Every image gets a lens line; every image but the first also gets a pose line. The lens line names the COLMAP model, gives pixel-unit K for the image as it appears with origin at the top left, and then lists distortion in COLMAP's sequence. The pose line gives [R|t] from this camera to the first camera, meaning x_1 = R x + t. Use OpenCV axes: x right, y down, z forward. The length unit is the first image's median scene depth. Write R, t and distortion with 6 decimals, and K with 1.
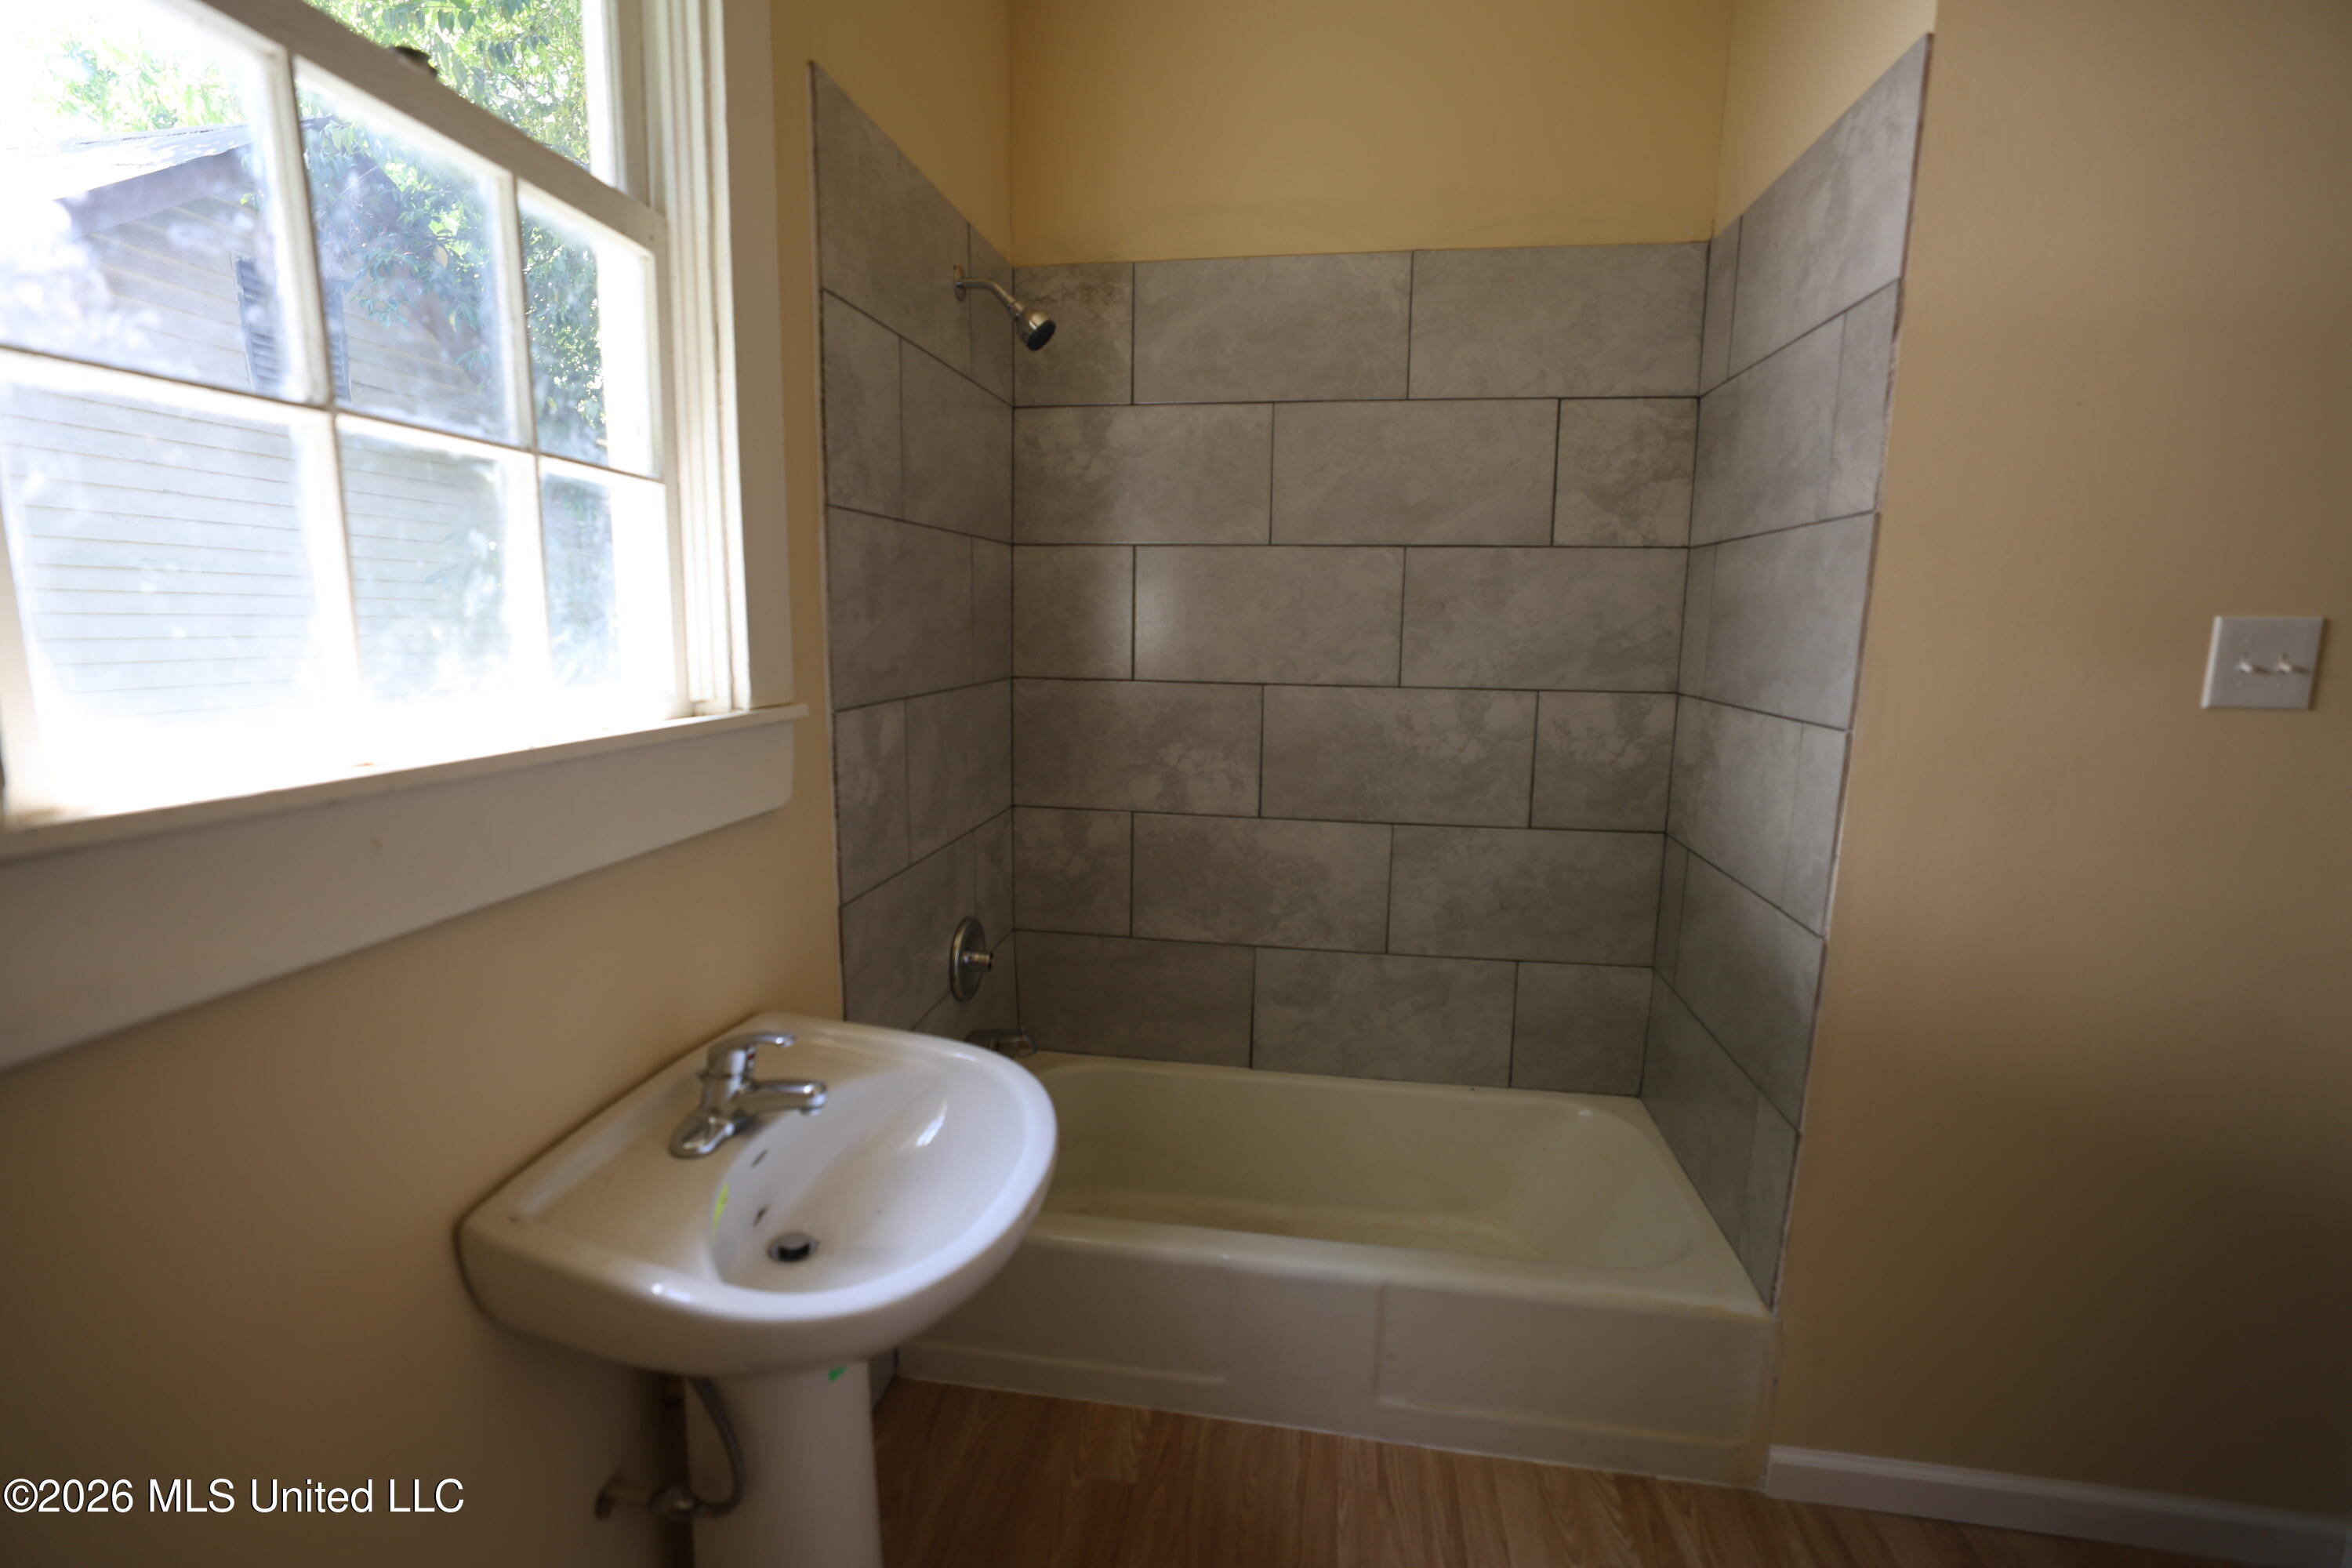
lens RADIAL K [[1005.2, 0, 1179.2], [0, 1005.2, 778.4], [0, 0, 1]] dist [-0.049576, 0.018446]
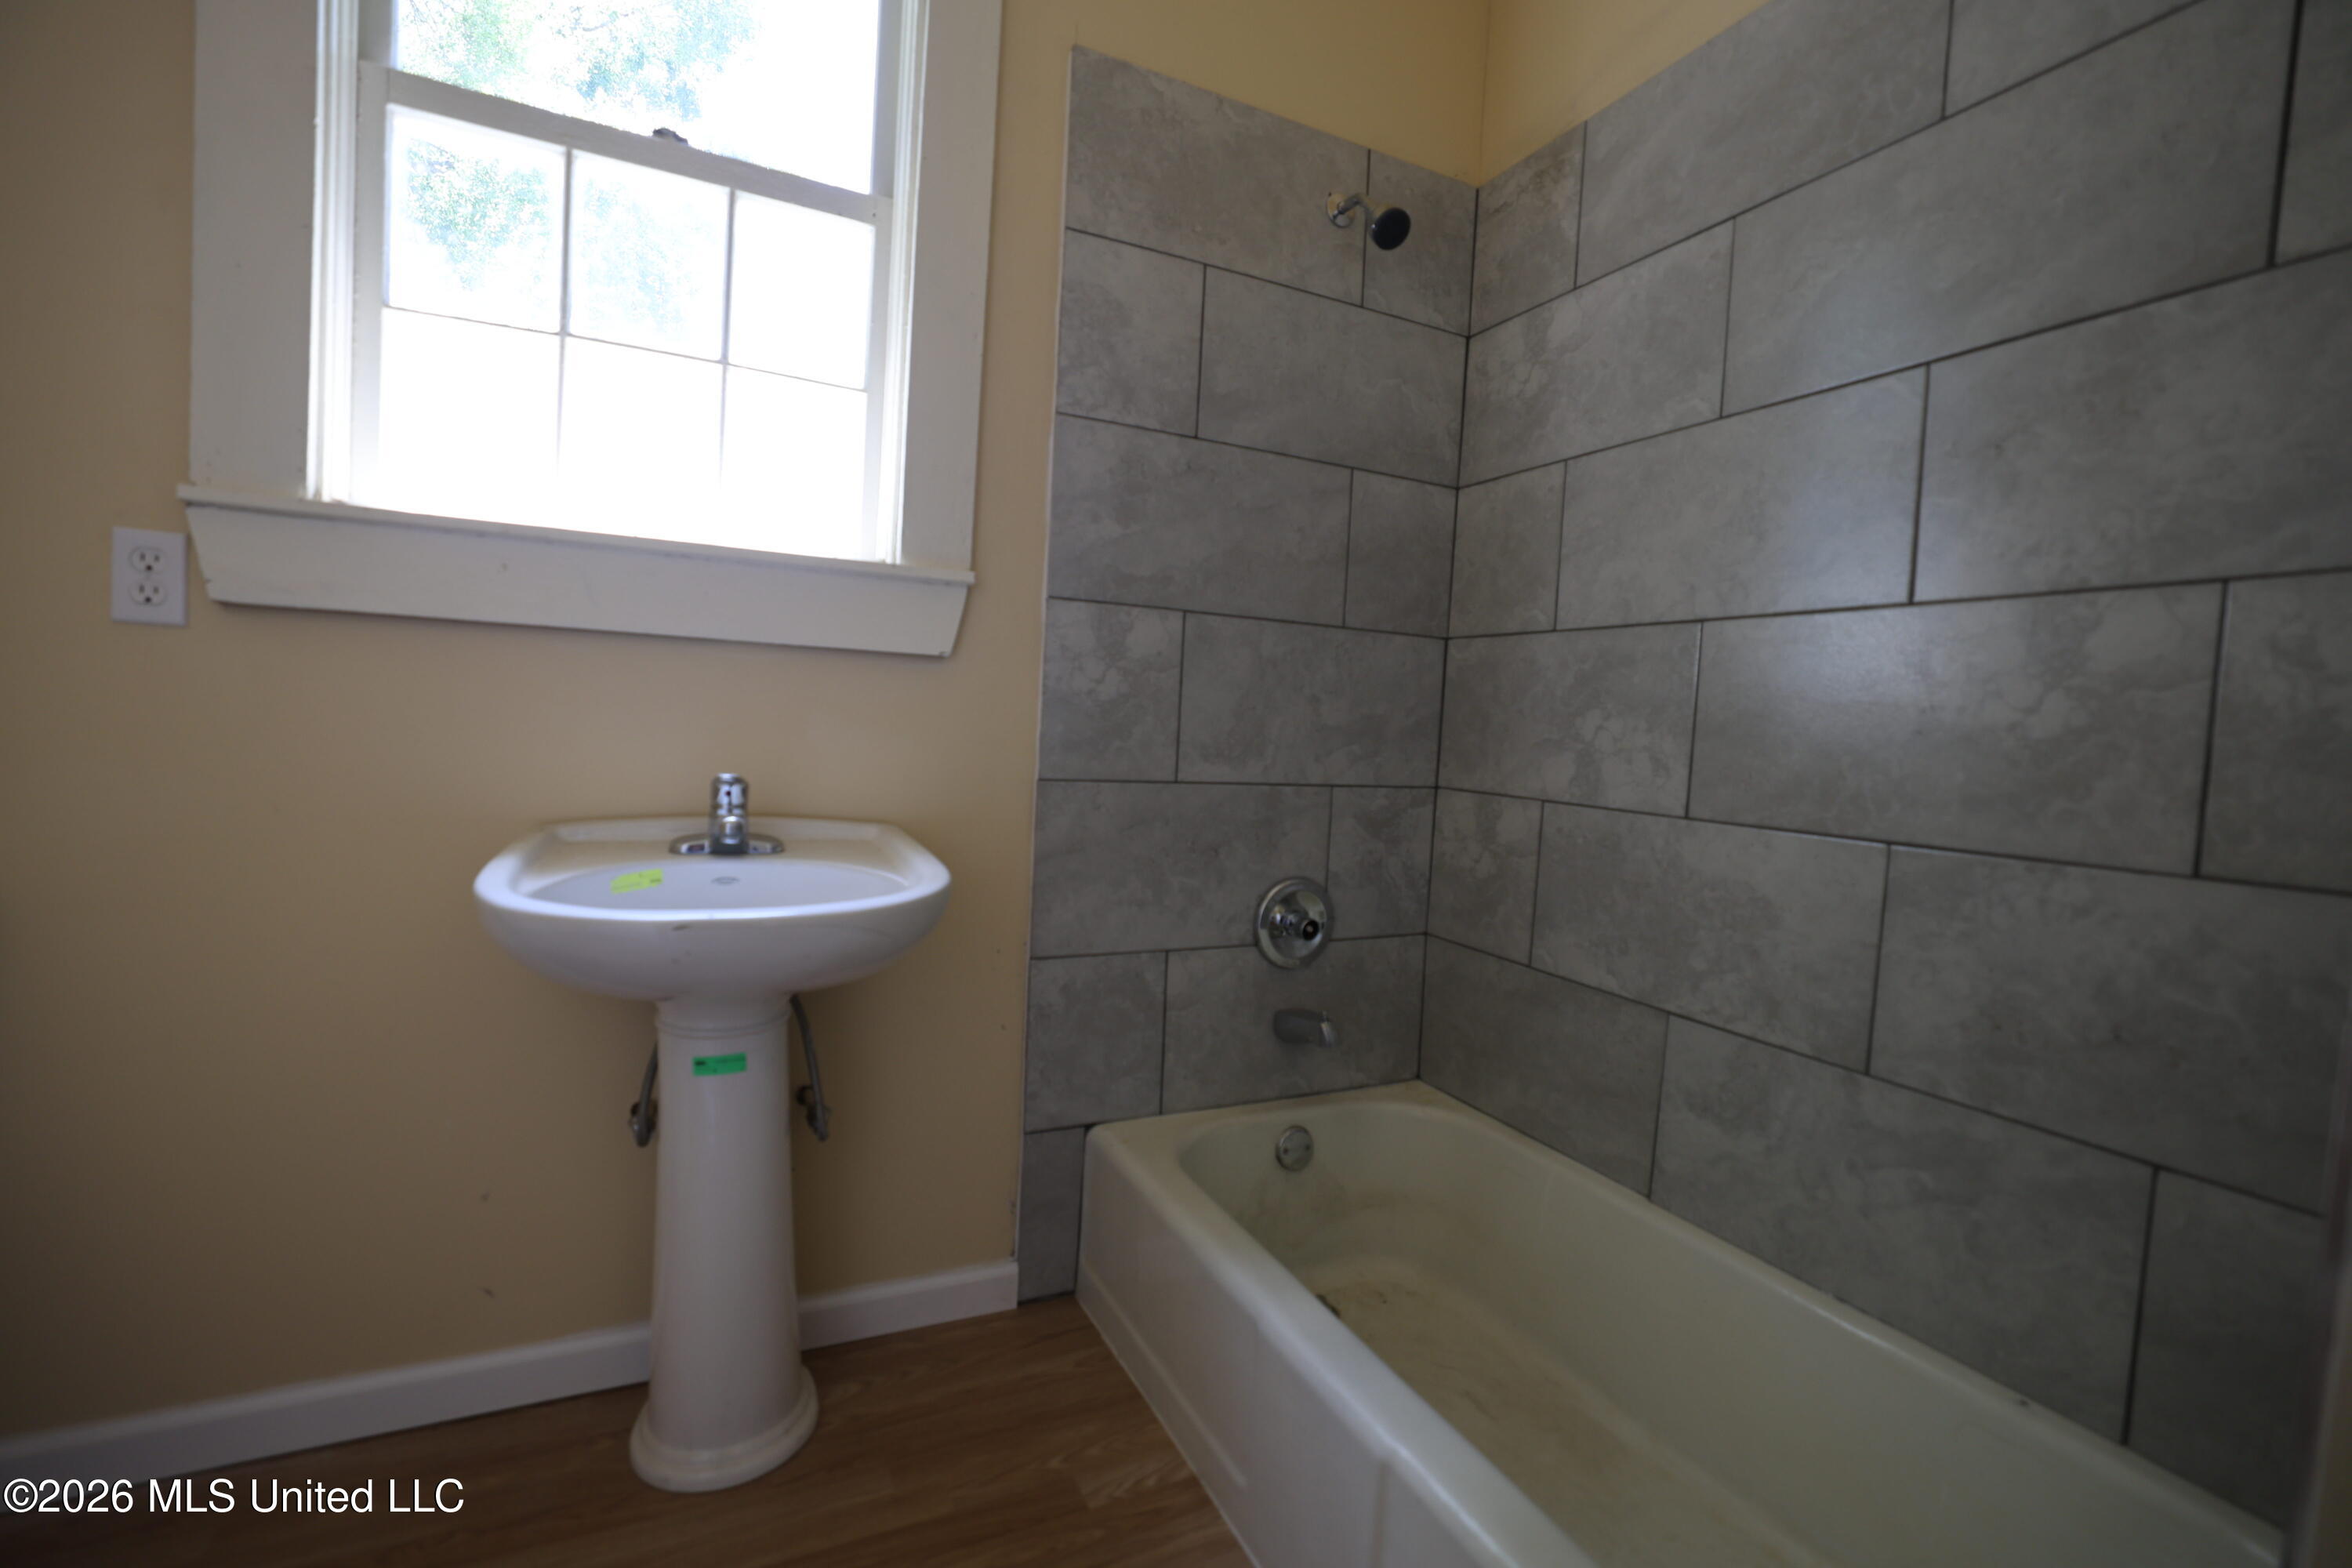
lens RADIAL K [[1005.2, 0, 1179.2], [0, 1005.2, 778.4], [0, 0, 1]] dist [-0.049576, 0.018446]
pose [[0.573004, 0.059985, -0.817354, 0.439394], [-0.171981, 0.983913, -0.048358, 0.106207], [0.801304, 0.168279, 0.574103, 0.347158]]
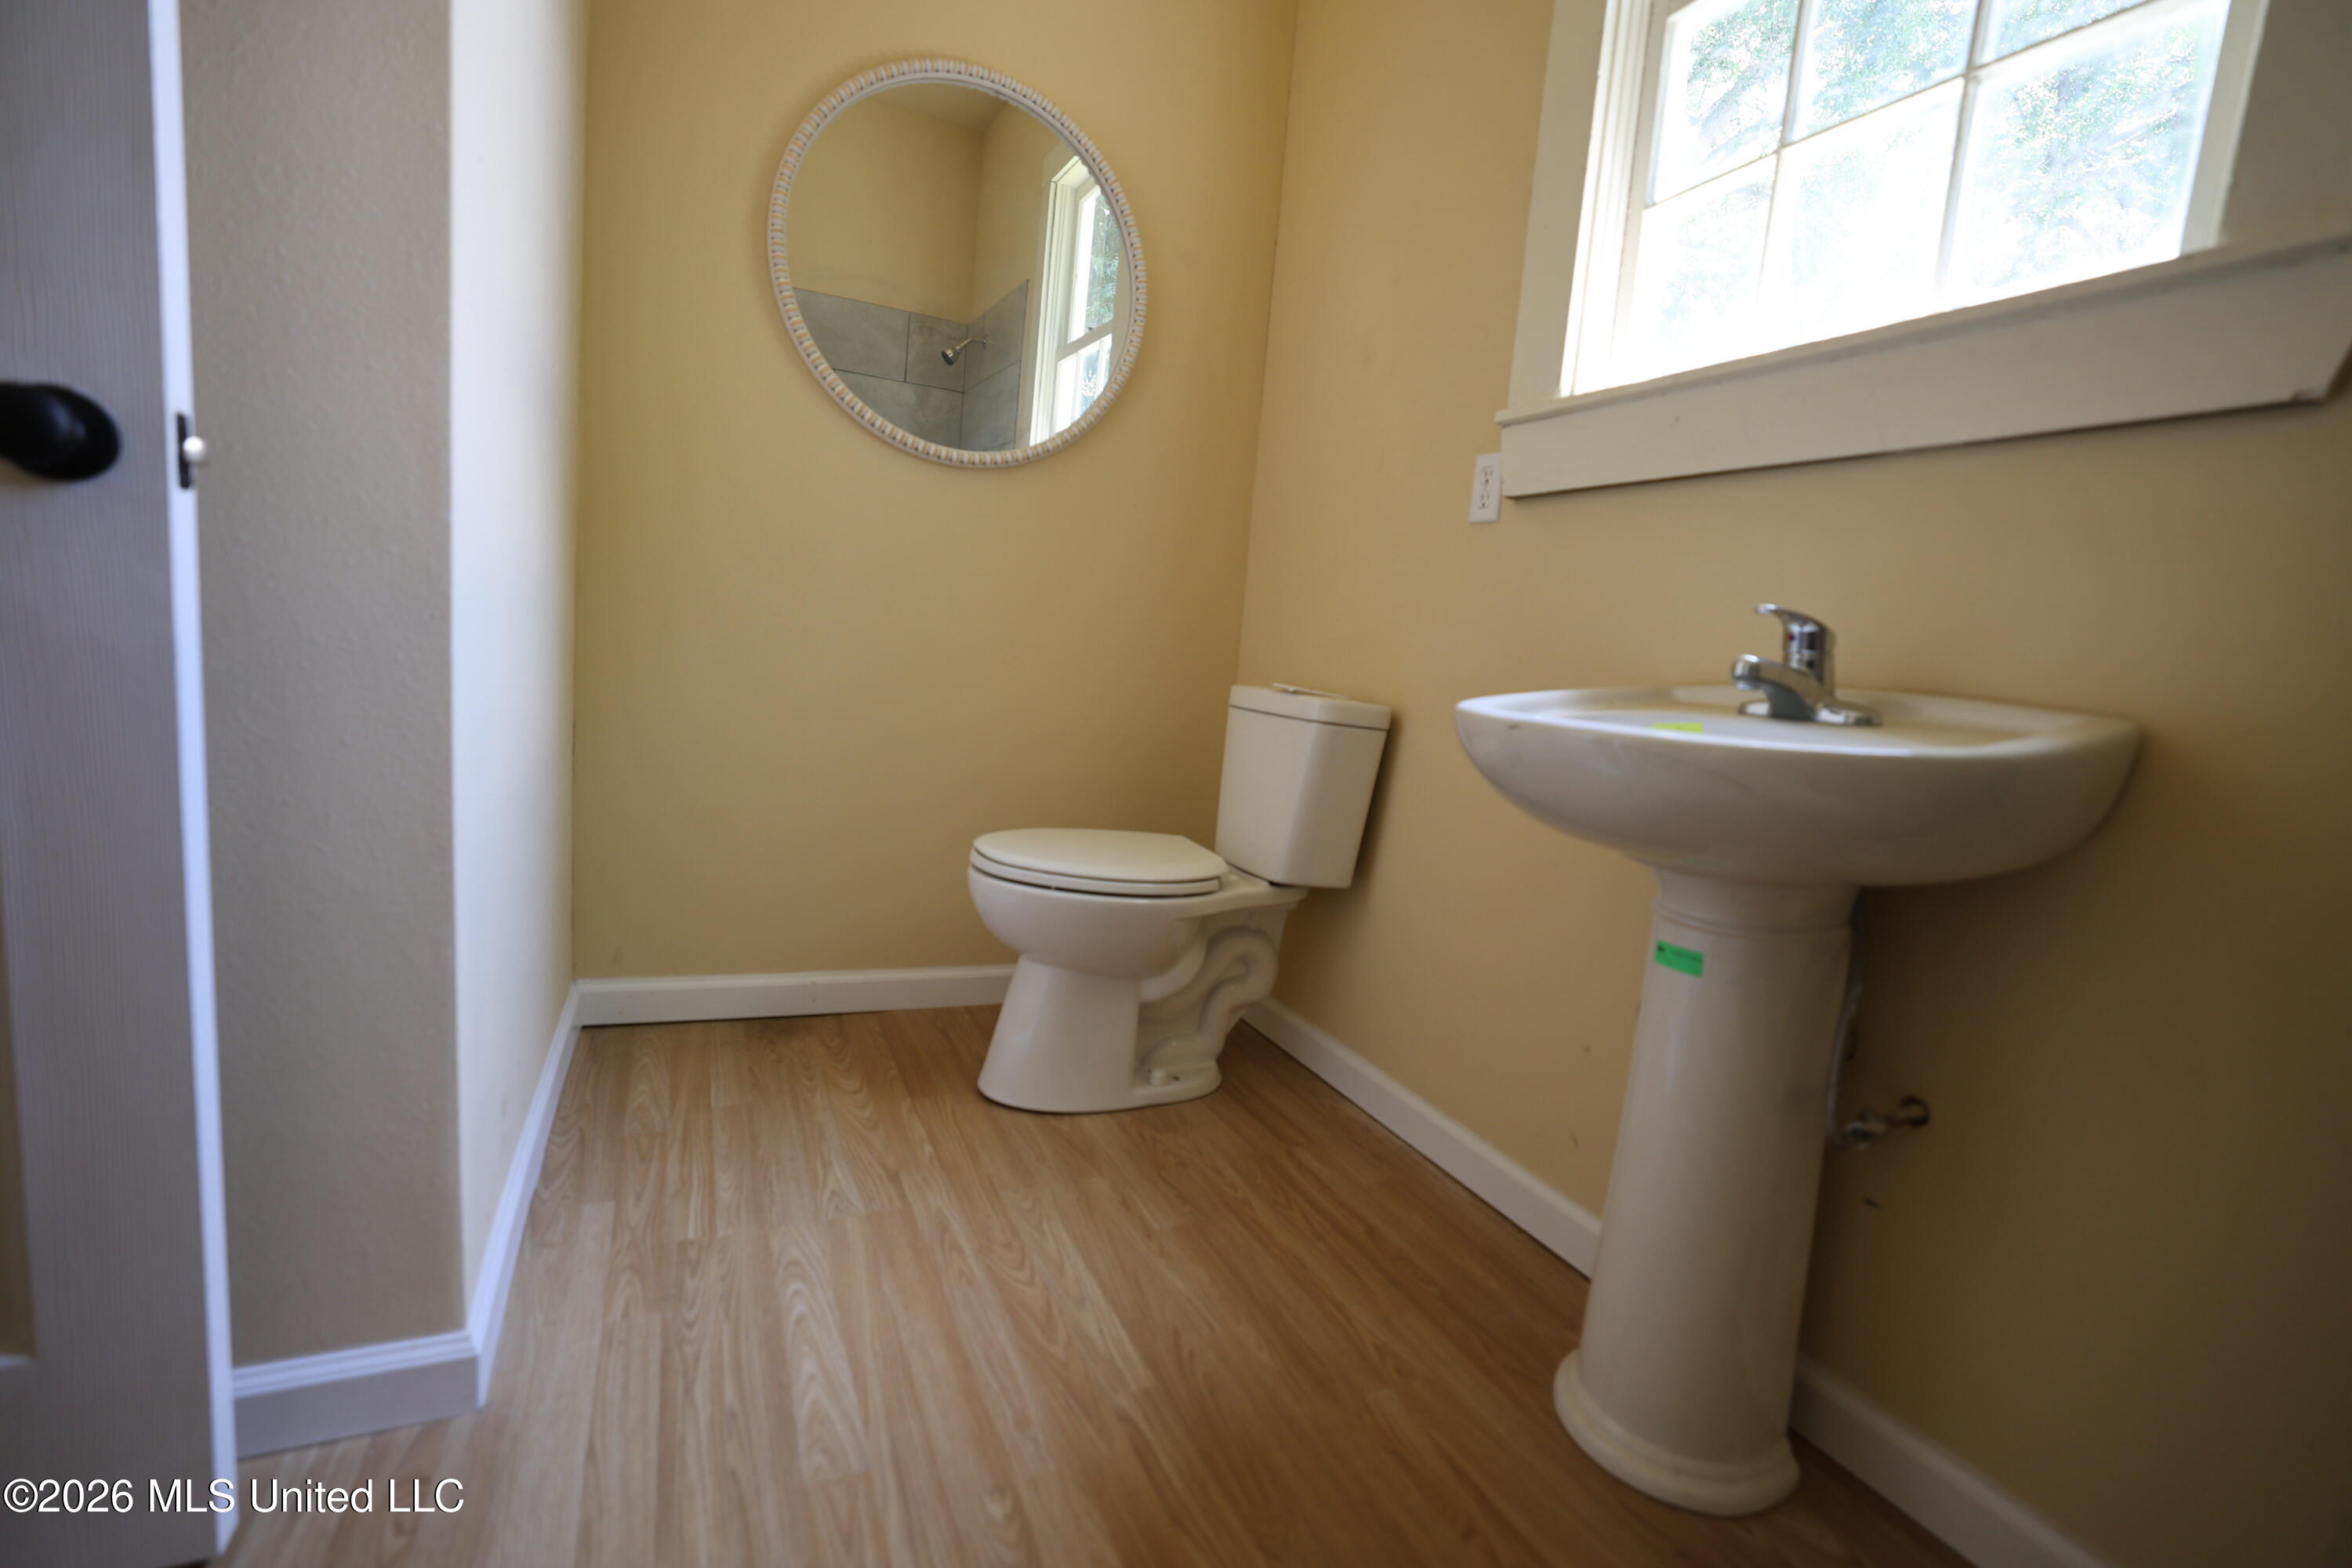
lens RADIAL K [[1005.2, 0, 1179.2], [0, 1005.2, 778.4], [0, 0, 1]] dist [-0.049576, 0.018446]
pose [[-0.813651, -0.009510, -0.581276, 0.291939], [-0.185237, 0.951993, 0.243713, 0.136101], [0.551053, 0.305971, -0.776352, 0.693545]]
